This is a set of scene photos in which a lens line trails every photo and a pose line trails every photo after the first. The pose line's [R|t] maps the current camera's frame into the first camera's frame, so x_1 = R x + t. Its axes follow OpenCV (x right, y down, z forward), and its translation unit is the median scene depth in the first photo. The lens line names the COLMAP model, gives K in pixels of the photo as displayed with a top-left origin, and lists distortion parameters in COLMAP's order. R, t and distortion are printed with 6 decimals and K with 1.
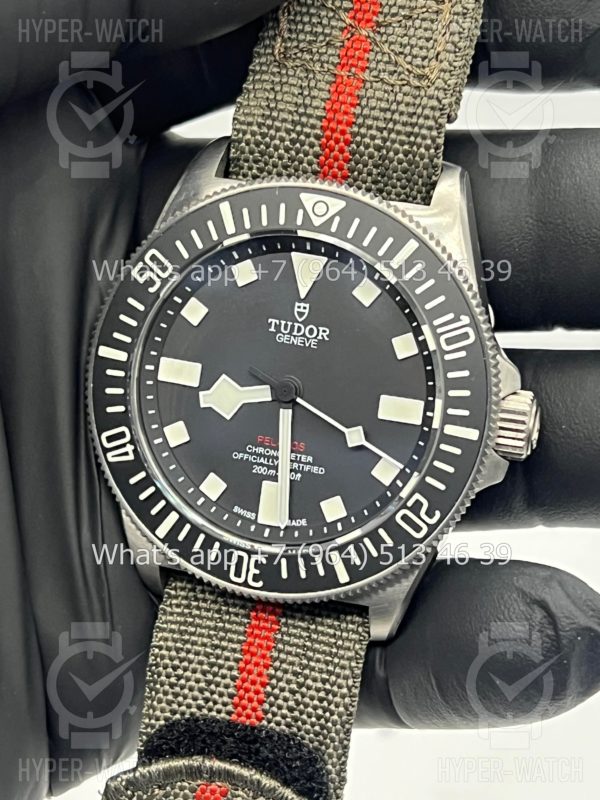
lens RADIAL K [[1801.6, 0, 297.0], [0, 1801.6, 404.1], [0, 0, 1]] dist [0.167488, 0.000000]
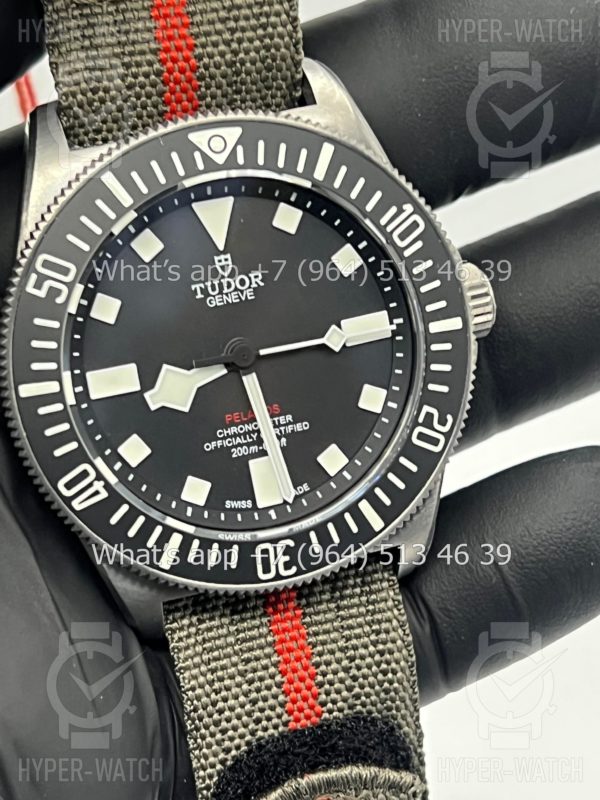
lens RADIAL K [[1801.6, 0, 284.3], [0, 1801.6, 400.6], [0, 0, 1]] dist [0.167488, 0.000000]
pose [[0.844911, -0.361986, 0.393816, -0.339711], [0.352304, 0.930580, 0.099516, -0.066383], [-0.402501, 0.054660, 0.913786, 0.188635]]
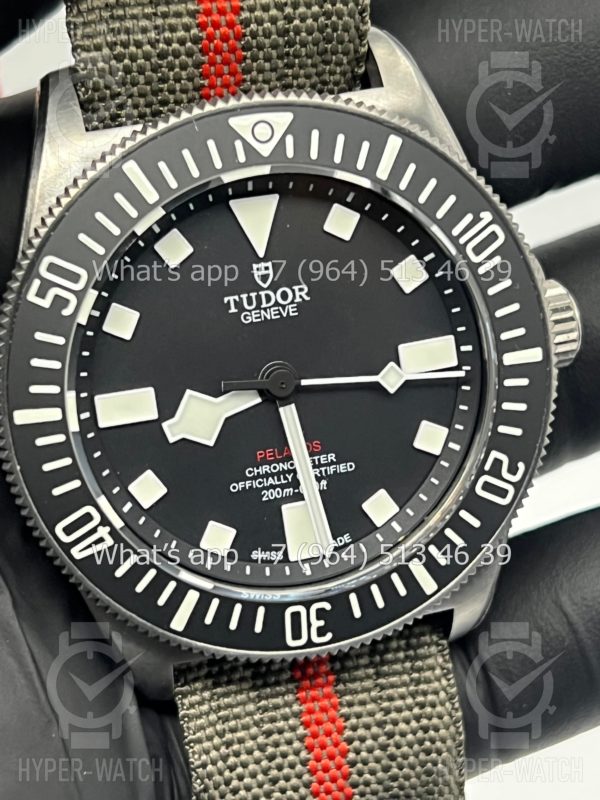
lens RADIAL K [[1801.6, 0, 283.9], [0, 1801.6, 401.6], [0, 0, 1]] dist [0.167488, 0.000000]
pose [[0.866276, -0.341488, 0.364626, -0.275181], [0.308800, 0.939777, 0.146498, -0.107105], [-0.392695, -0.014311, 0.919558, 0.315129]]
